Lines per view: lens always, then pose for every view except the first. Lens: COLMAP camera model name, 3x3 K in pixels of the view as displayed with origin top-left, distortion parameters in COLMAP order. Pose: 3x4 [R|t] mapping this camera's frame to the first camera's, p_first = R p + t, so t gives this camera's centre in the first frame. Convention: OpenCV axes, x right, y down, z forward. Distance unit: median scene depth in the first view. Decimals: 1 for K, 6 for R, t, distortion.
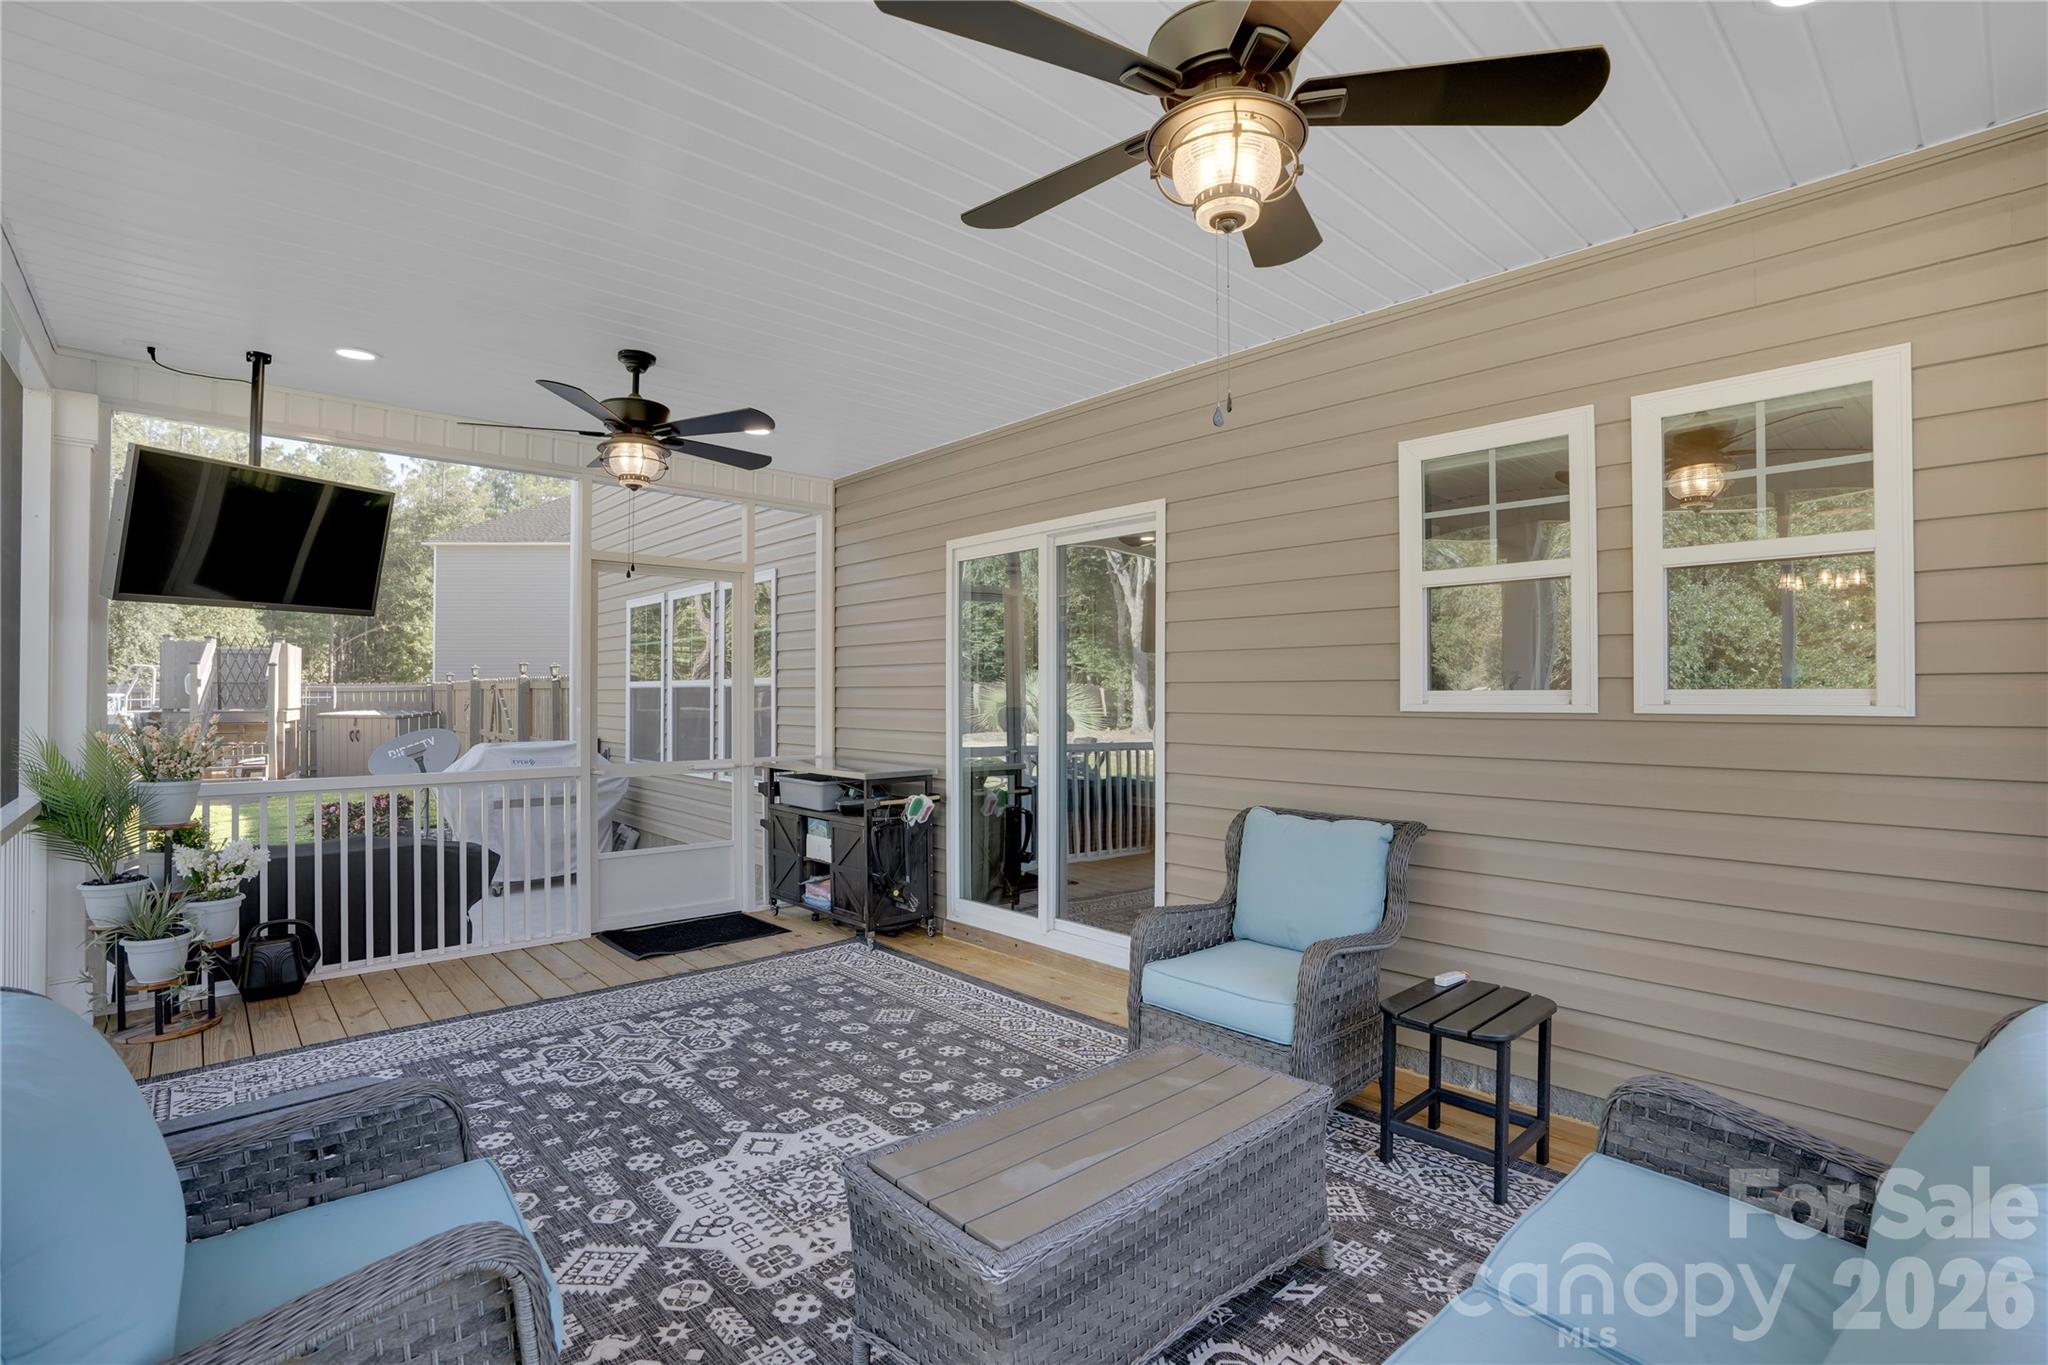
lens RADIAL K [[957.3, 0, 1047.9], [0, 957.3, 683.6], [0, 0, 1]] dist [-0.042145, 0.000912]
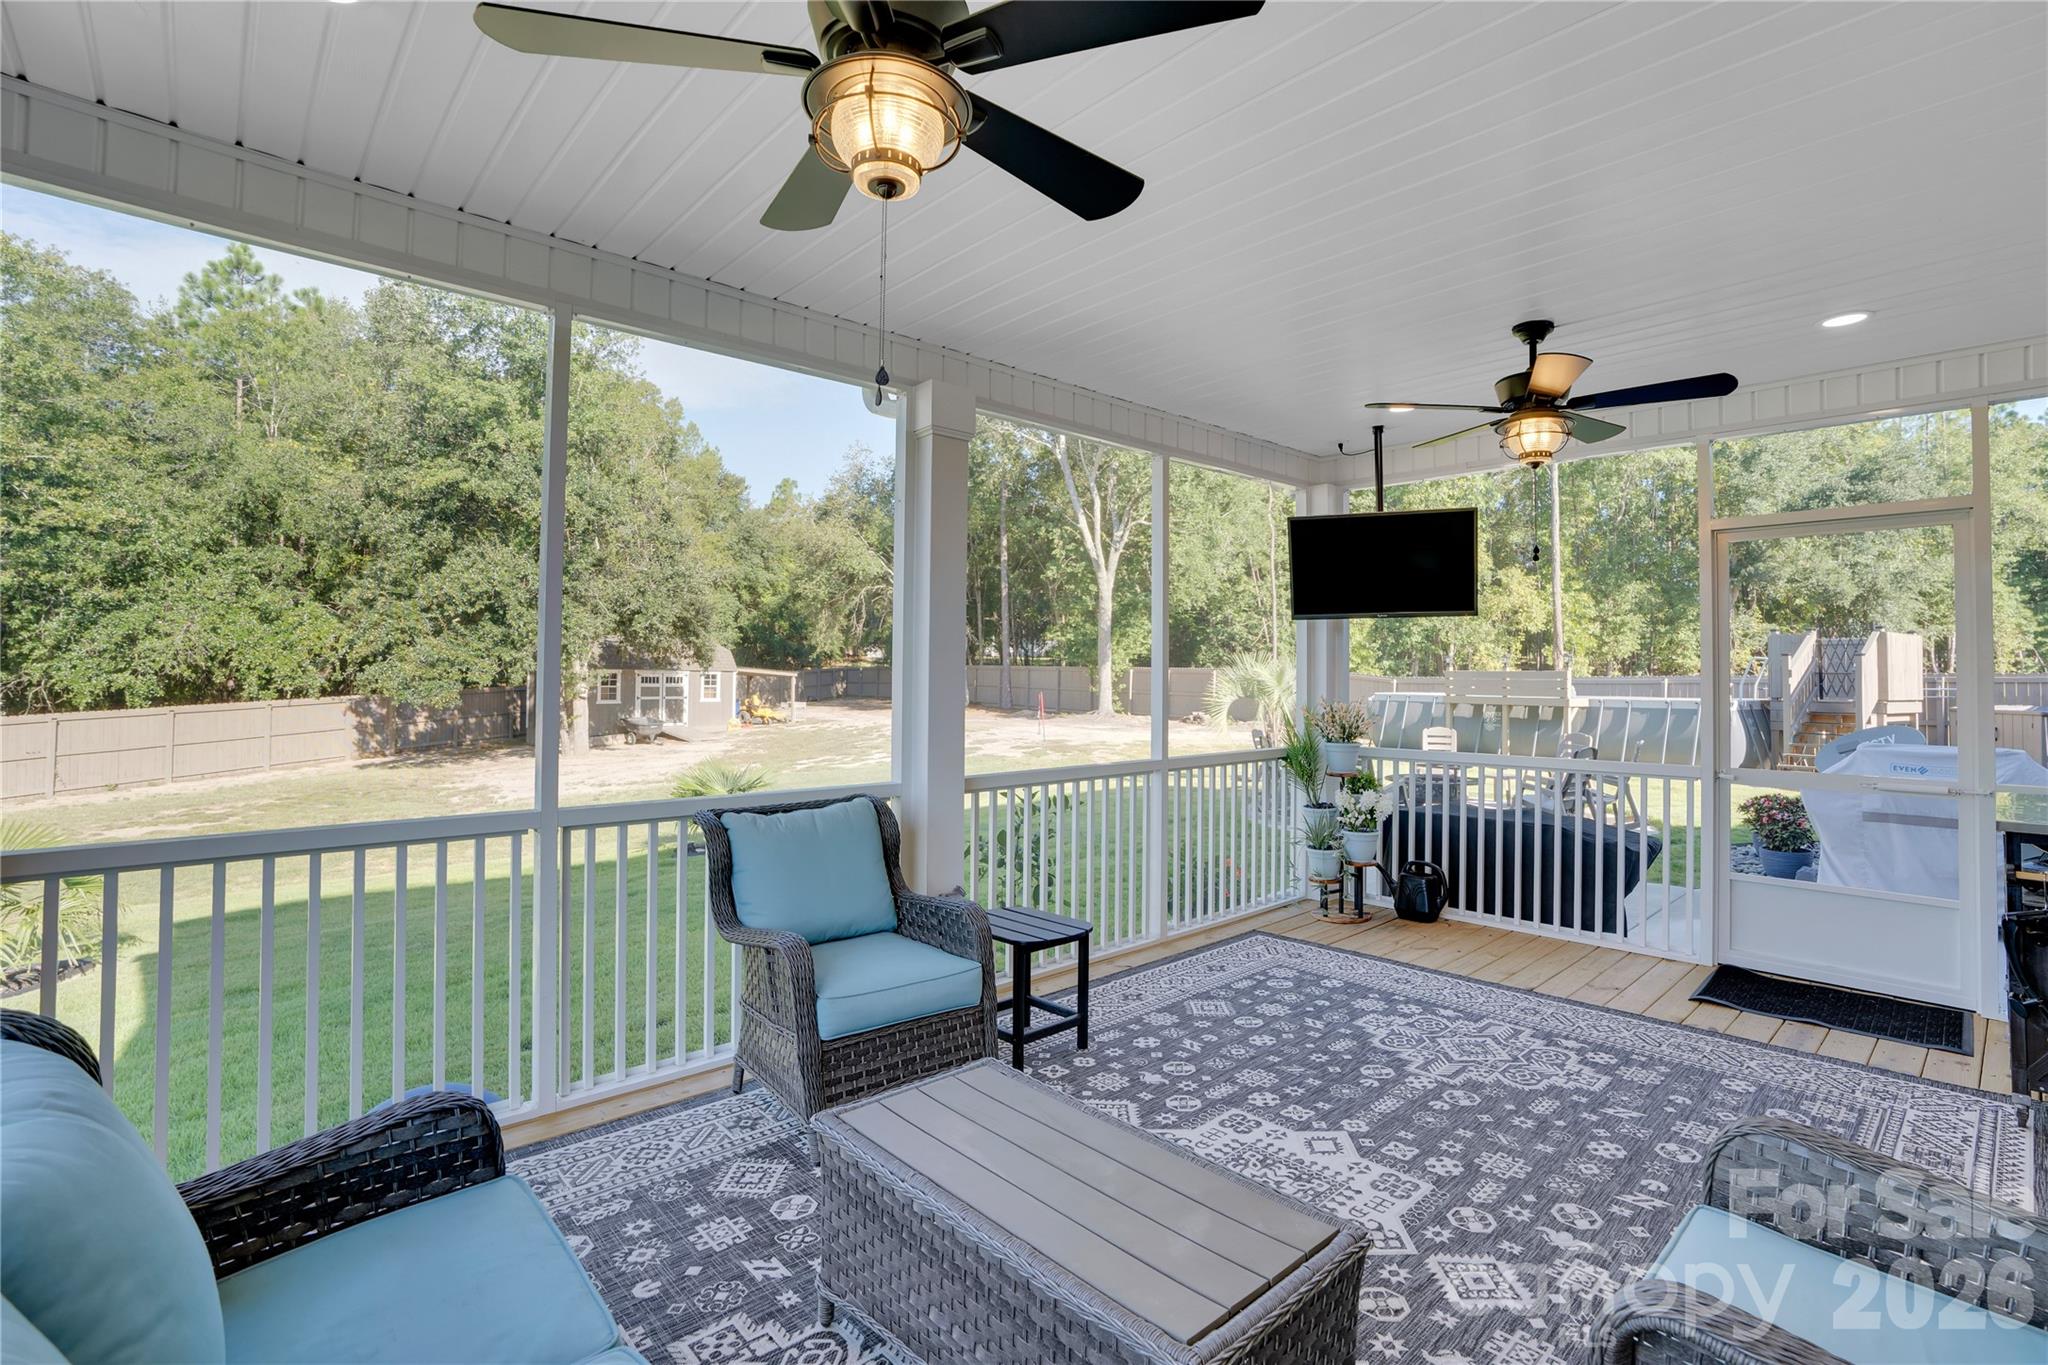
lens RADIAL K [[941.7, 0, 1026.1], [0, 941.7, 674.8], [0, 0, 1]] dist [-0.030640, 0.000933]
pose [[0.003959, -0.002780, -0.999988, 0.529871], [0.003206, 0.999991, -0.002767, 0.003974], [0.999987, -0.003195, 0.003968, 0.552054]]
